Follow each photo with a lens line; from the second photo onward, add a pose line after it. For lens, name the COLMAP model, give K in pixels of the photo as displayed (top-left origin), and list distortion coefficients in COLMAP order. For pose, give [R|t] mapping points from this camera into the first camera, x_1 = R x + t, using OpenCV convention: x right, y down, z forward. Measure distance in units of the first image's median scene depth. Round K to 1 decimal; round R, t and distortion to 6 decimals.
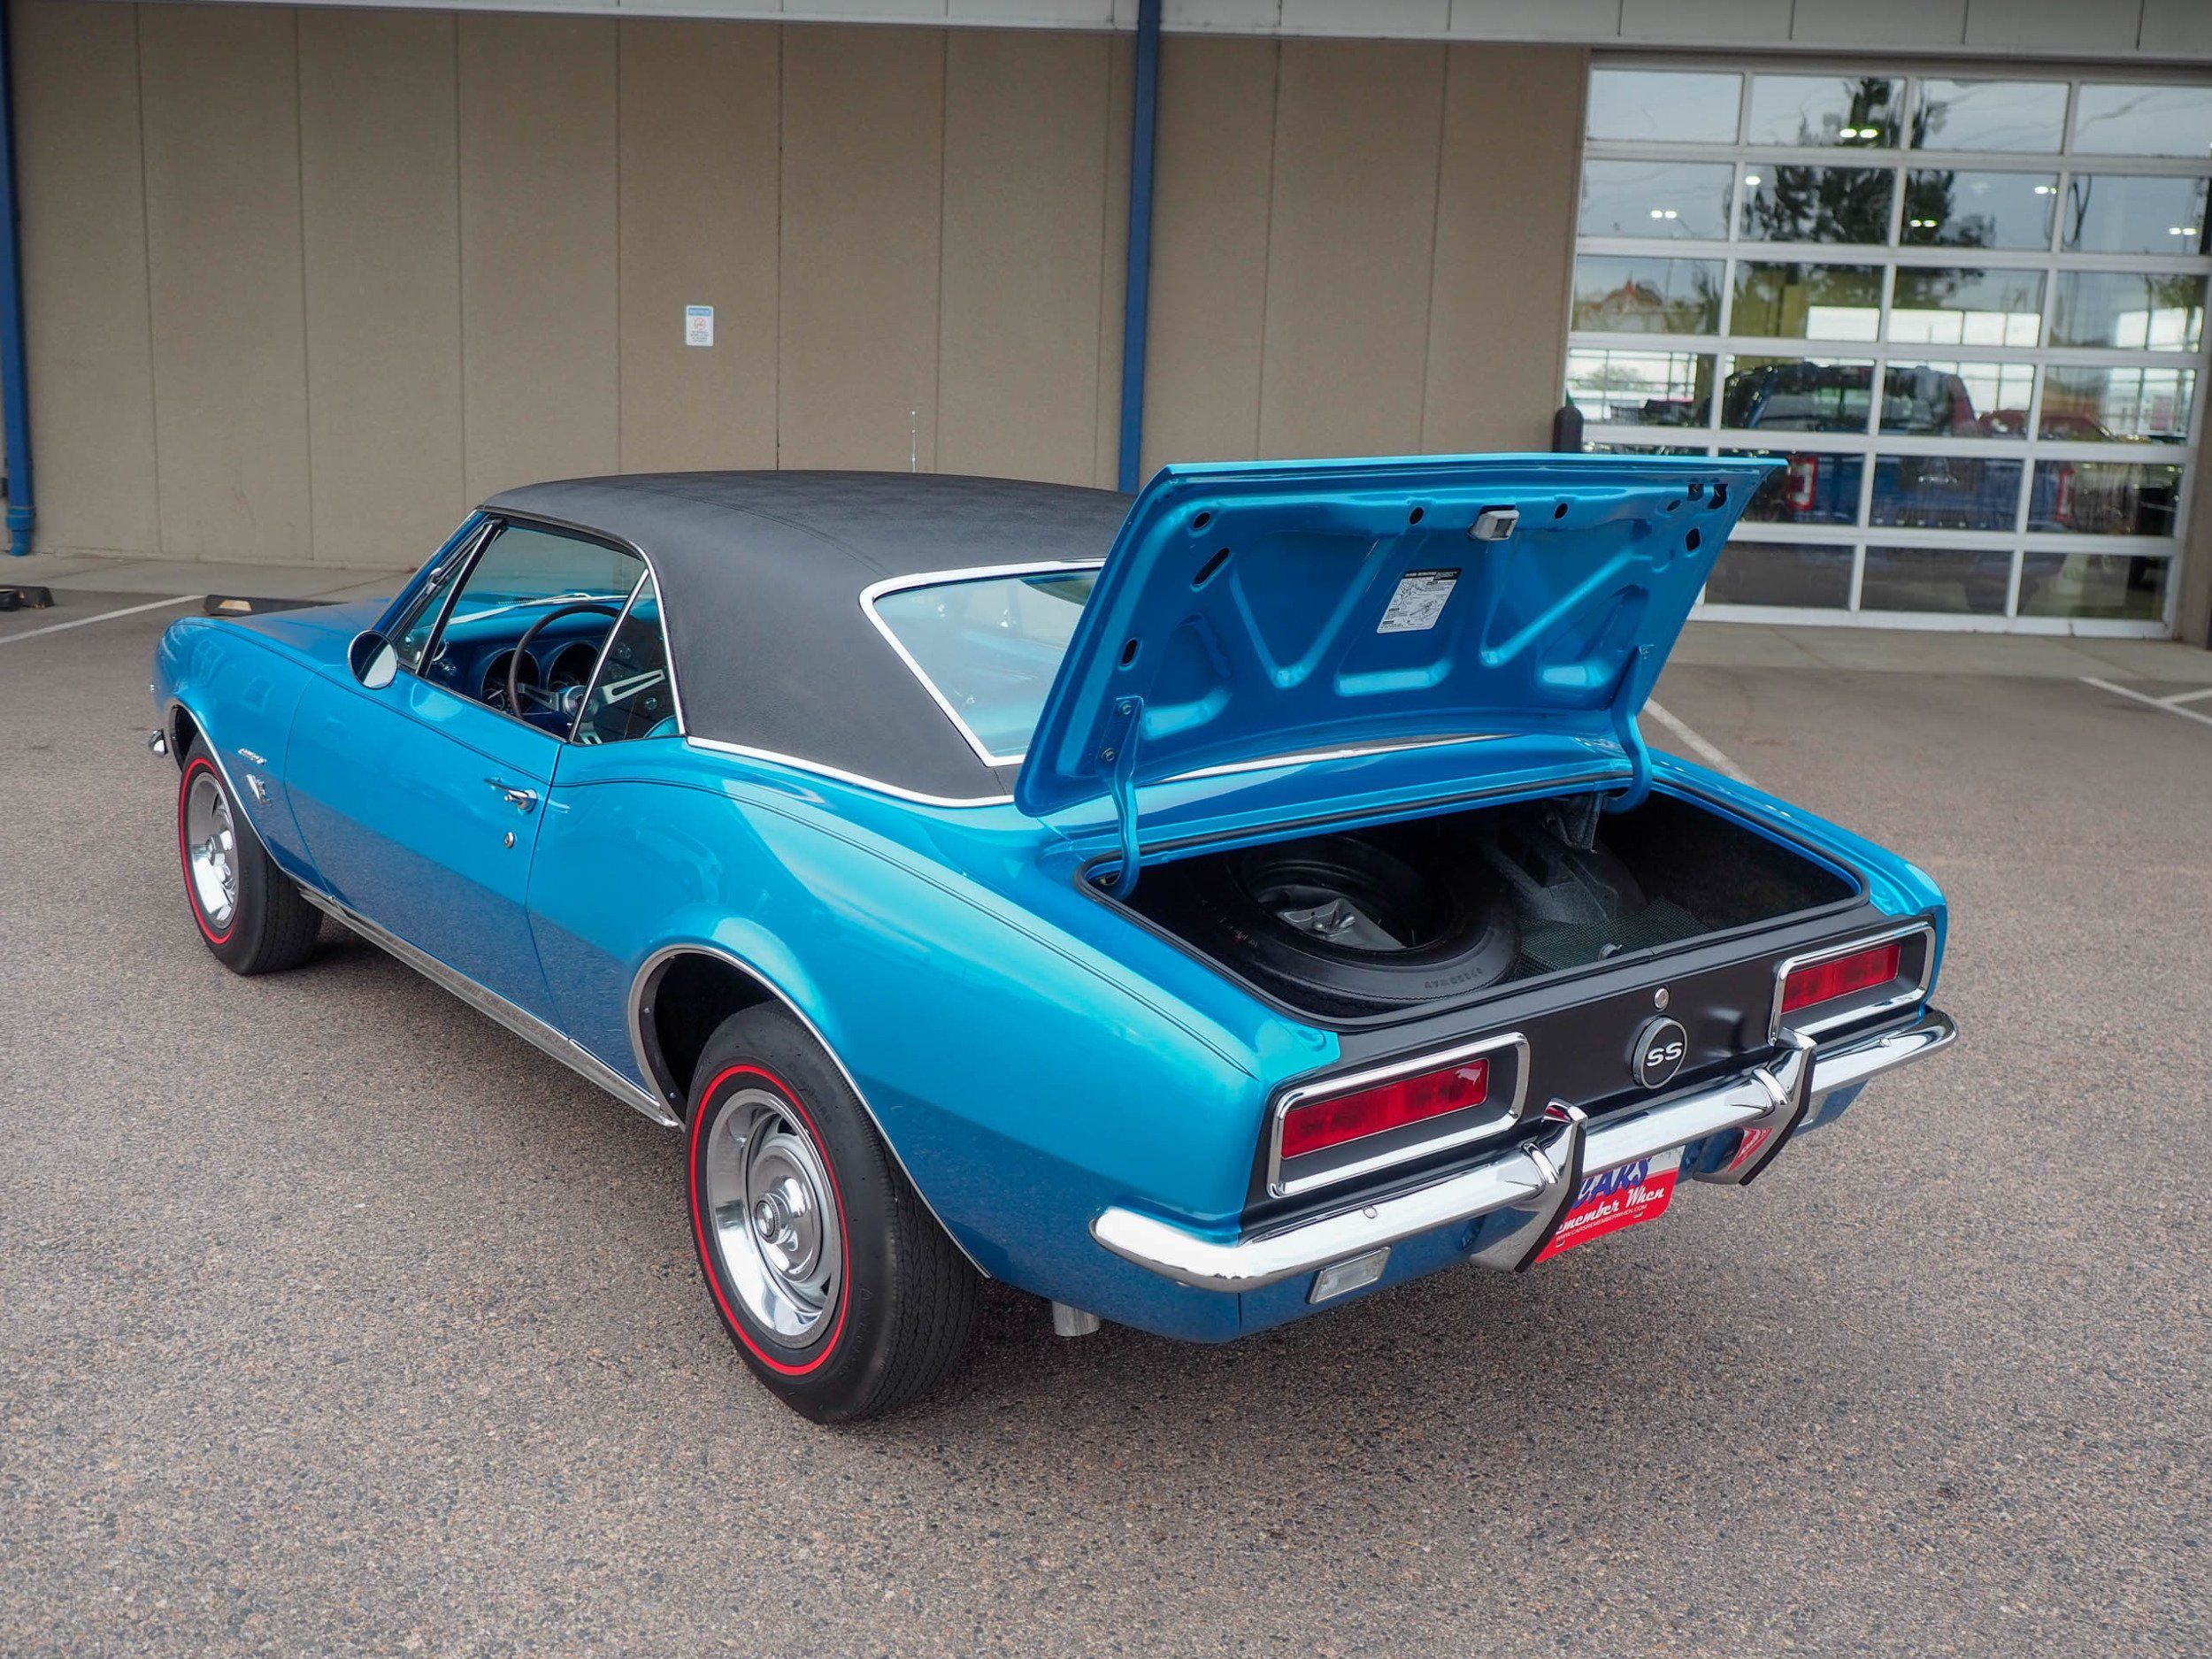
lens RADIAL K [[2032.7, 0, 1083.8], [0, 2032.7, 798.0], [0, 0, 1]] dist [0.007587, -0.008802]
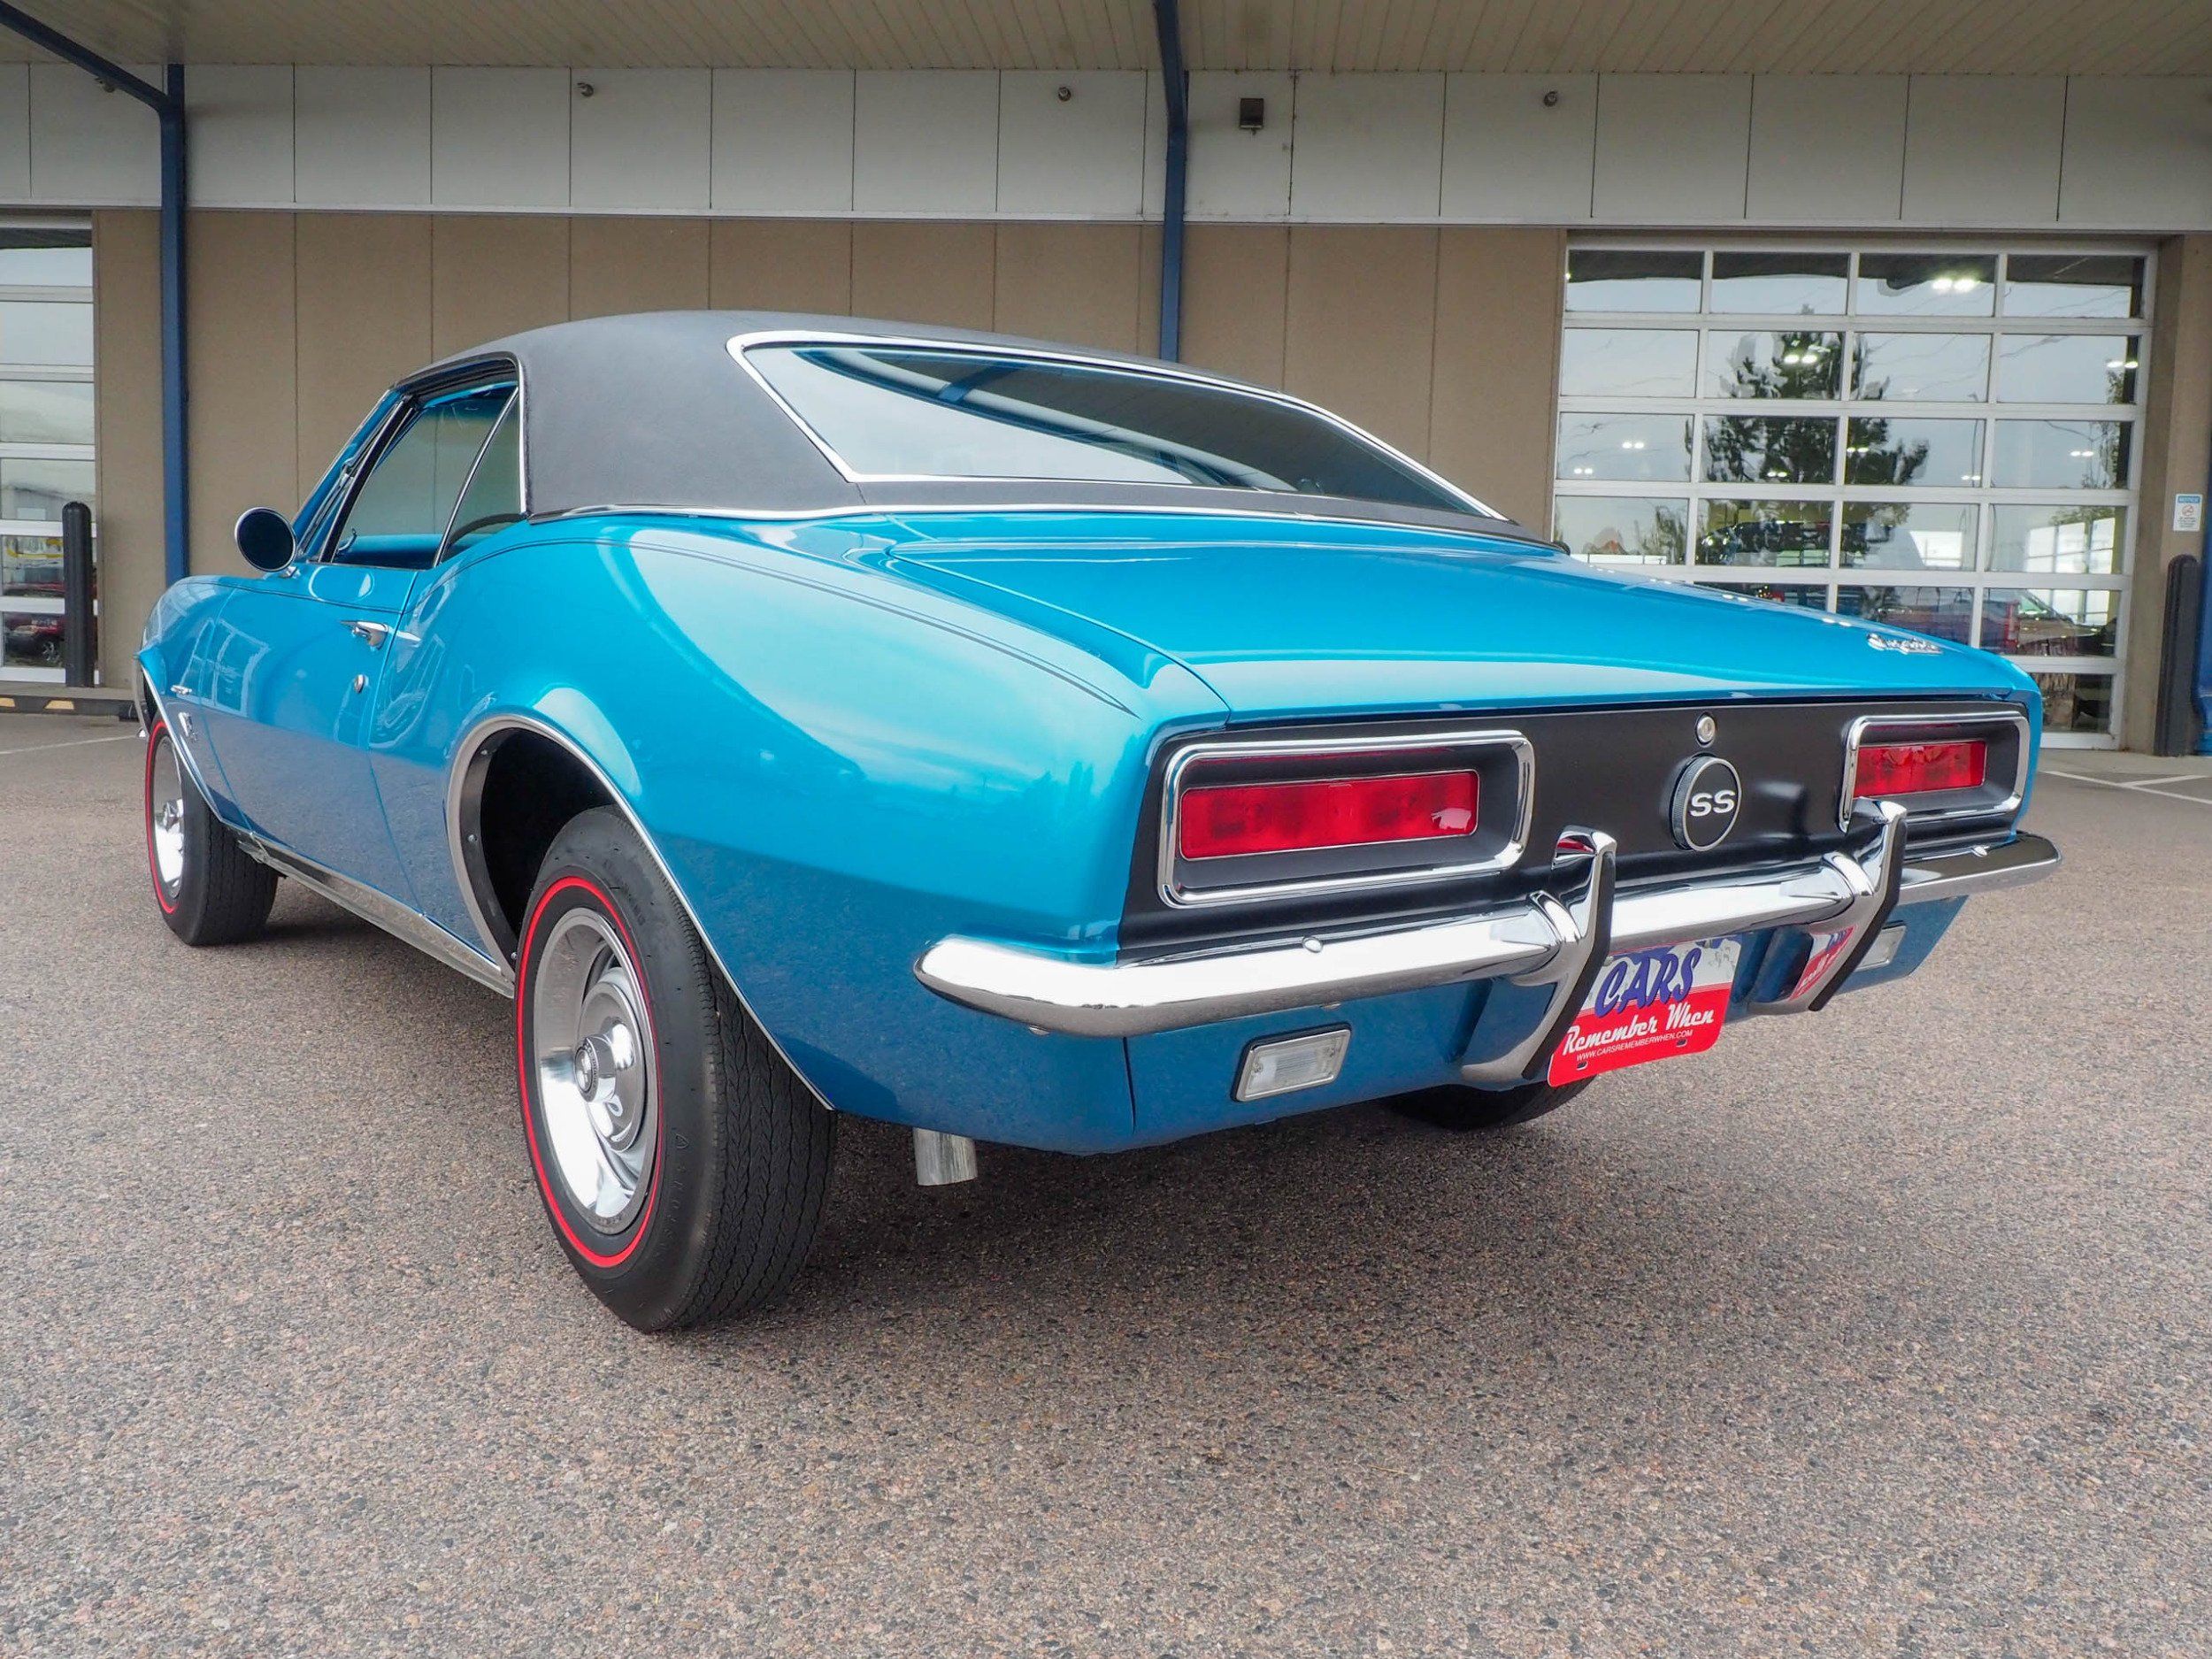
lens RADIAL K [[1731.2, 0, 1109.4], [0, 1731.2, 791.2], [0, 0, 1]] dist [-0.004642, 0.004285]
pose [[0.999719, -0.007249, -0.022585, 0.061799], [0.004898, 0.994728, -0.102431, 0.155915], [0.023208, 0.102292, 0.994484, 0.291272]]
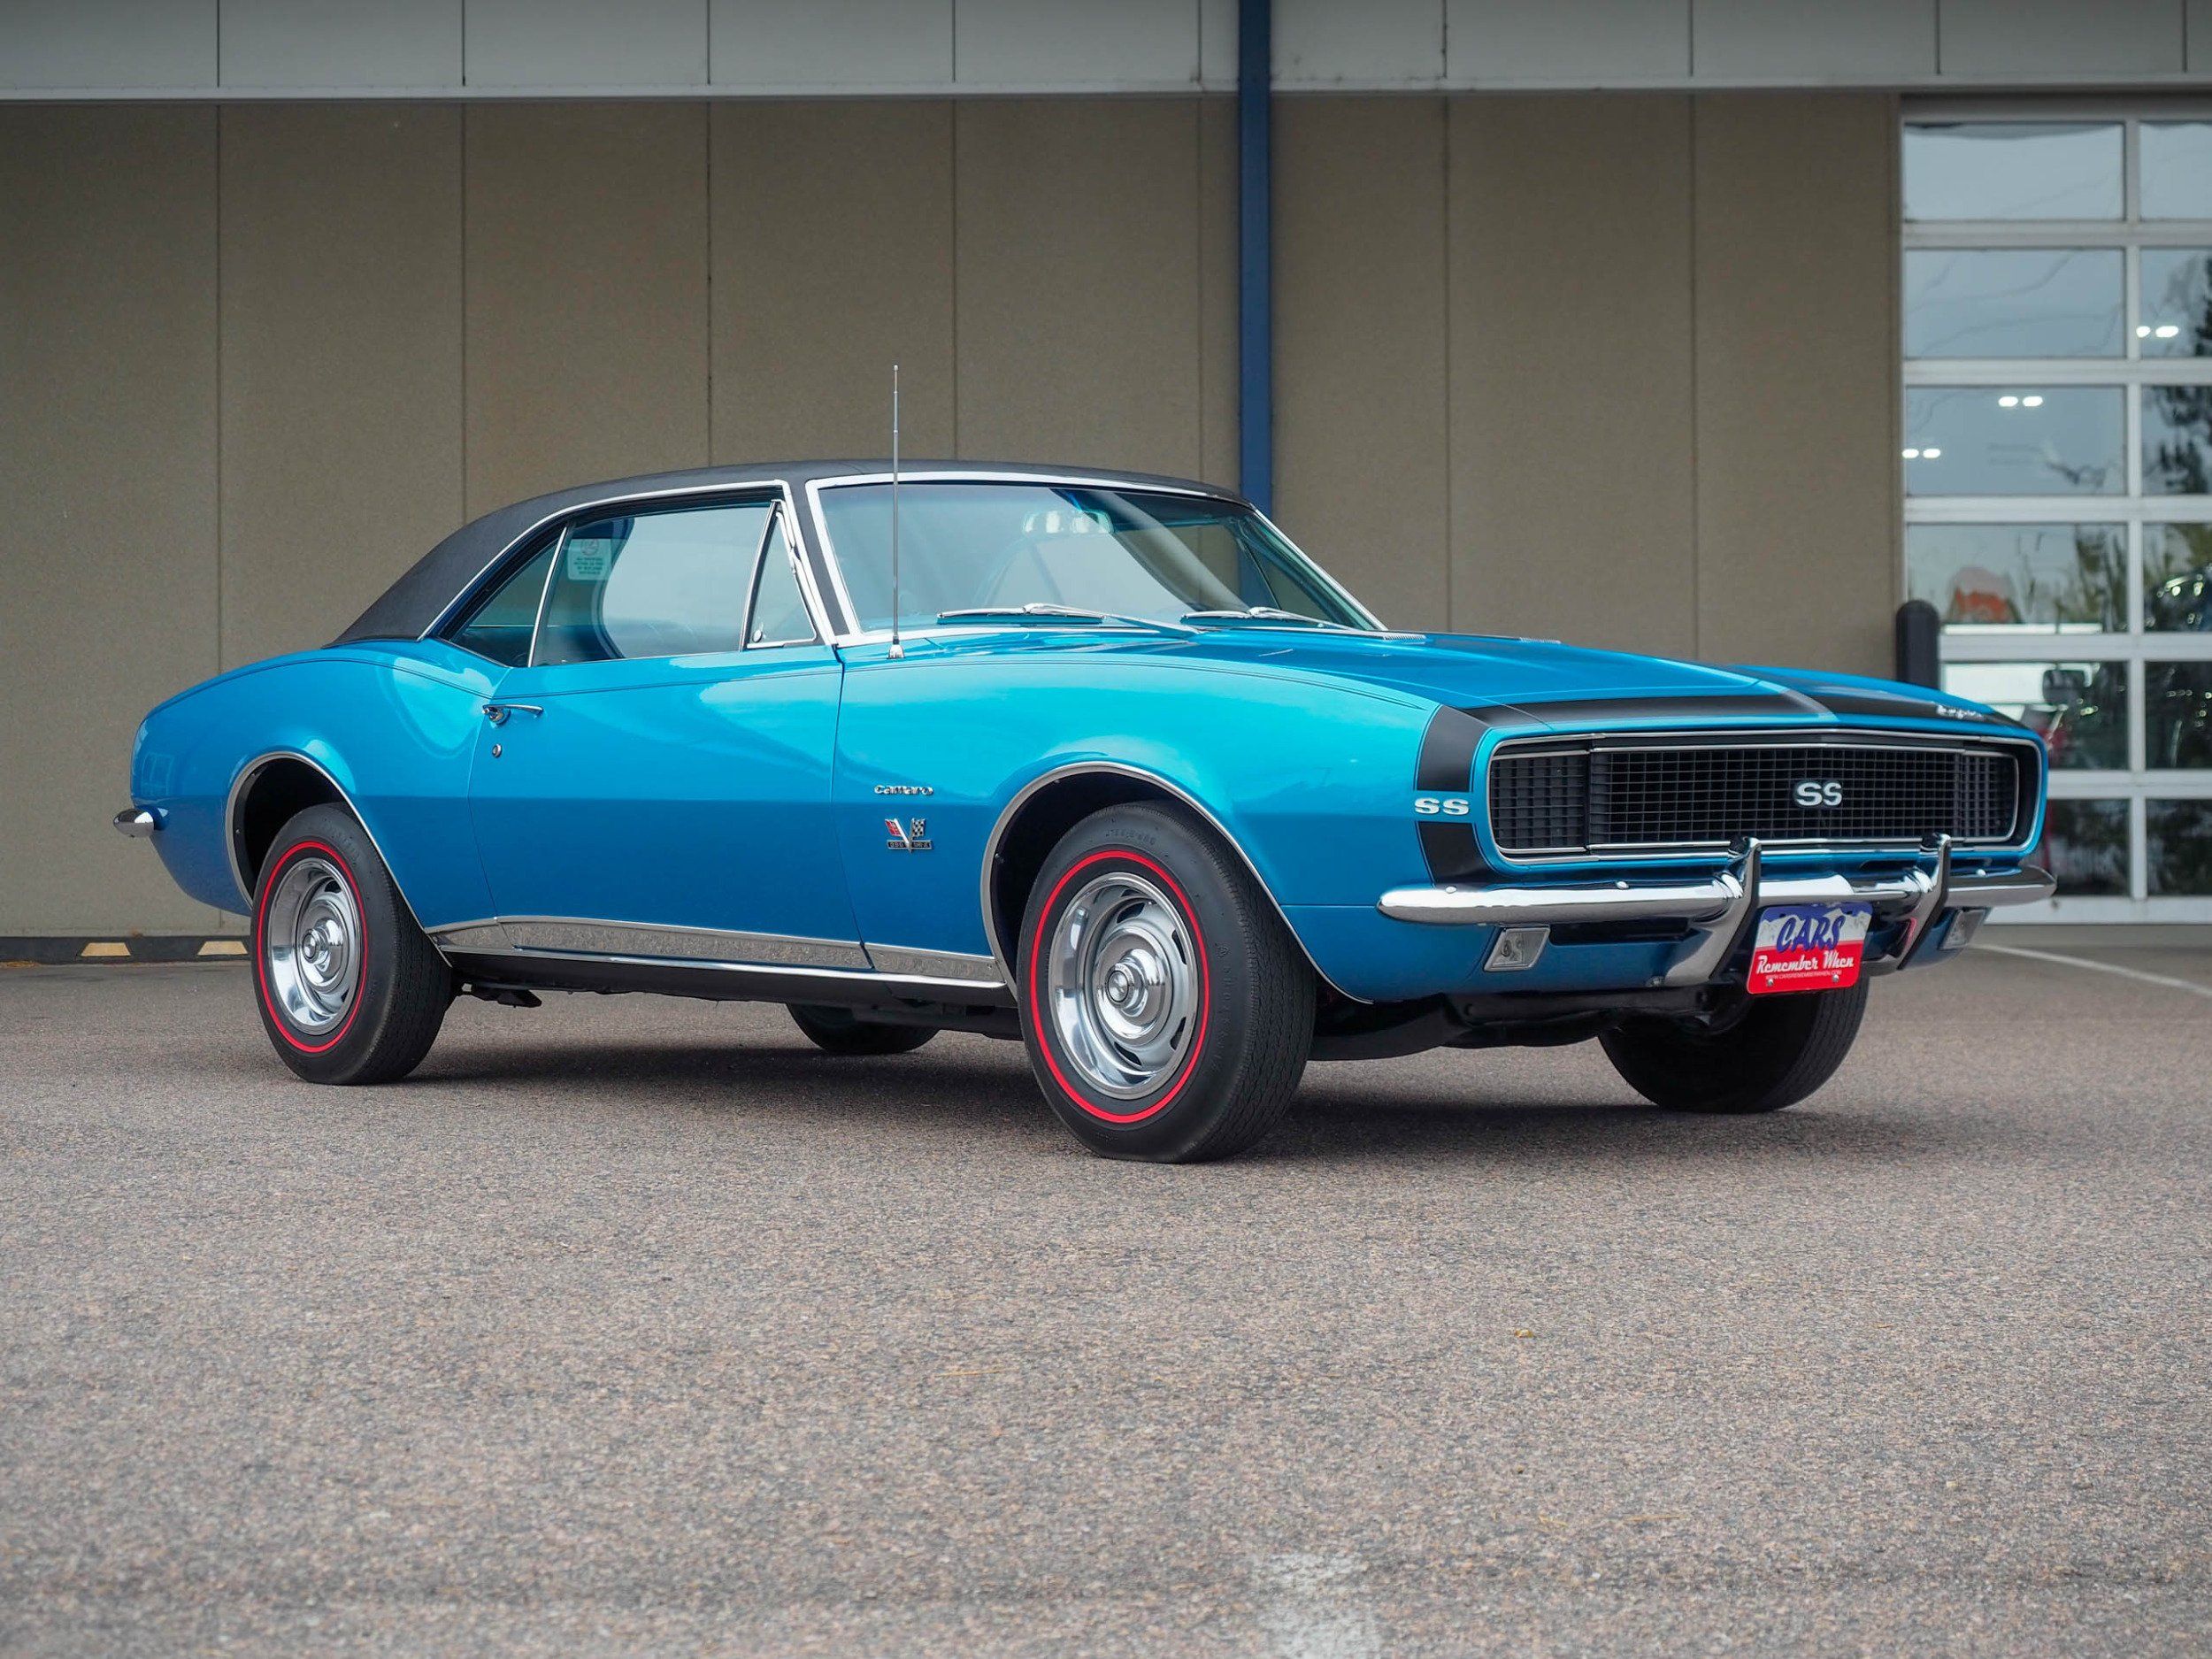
lens RADIAL K [[4103.0, 0, 1083.9], [0, 4103.0, 830.1], [0, 0, 1]] dist [0.019061, -0.210111]
pose [[0.998182, -0.043719, 0.041491, -0.375409], [0.051000, 0.979508, -0.194840, 0.524666], [-0.032122, 0.196602, 0.979957, -1.194188]]
